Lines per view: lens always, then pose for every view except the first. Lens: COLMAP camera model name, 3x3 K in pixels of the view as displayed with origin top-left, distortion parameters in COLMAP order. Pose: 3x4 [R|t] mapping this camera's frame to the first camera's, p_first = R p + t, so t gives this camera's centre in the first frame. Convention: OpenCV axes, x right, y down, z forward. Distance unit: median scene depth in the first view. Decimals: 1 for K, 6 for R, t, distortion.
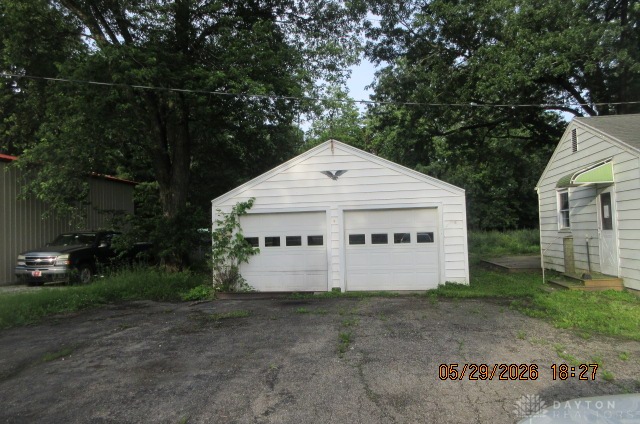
lens RADIAL K [[474.5, 0, 323.1], [0, 474.5, 209.9], [0, 0, 1]] dist [-0.005632, 0.004967]
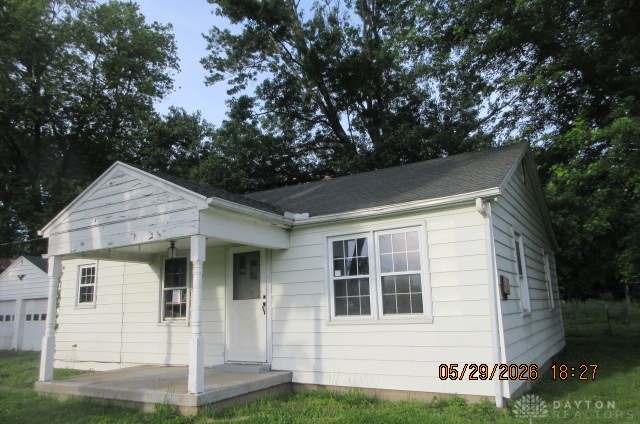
lens RADIAL K [[474.5, 0, 323.1], [0, 474.5, 209.9], [0, 0, 1]] dist [-0.005632, 0.004967]
pose [[0.918285, -0.083476, -0.387021, 1.649143], [0.029923, 0.989358, -0.142394, -0.040896], [0.394789, 0.119178, 0.911010, -0.116666]]
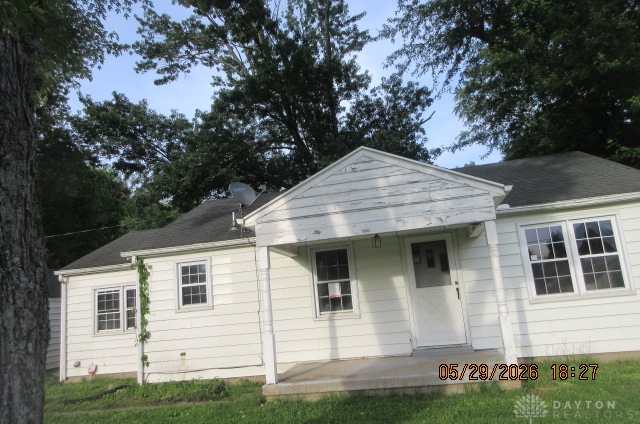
lens RADIAL K [[474.5, 0, 323.1], [0, 474.5, 209.9], [0, 0, 1]] dist [-0.005632, 0.004967]
pose [[0.996327, -0.073862, -0.043324, 1.132415], [0.067181, 0.987958, -0.139377, -0.039688], [0.053097, 0.135955, 0.989291, -0.256444]]
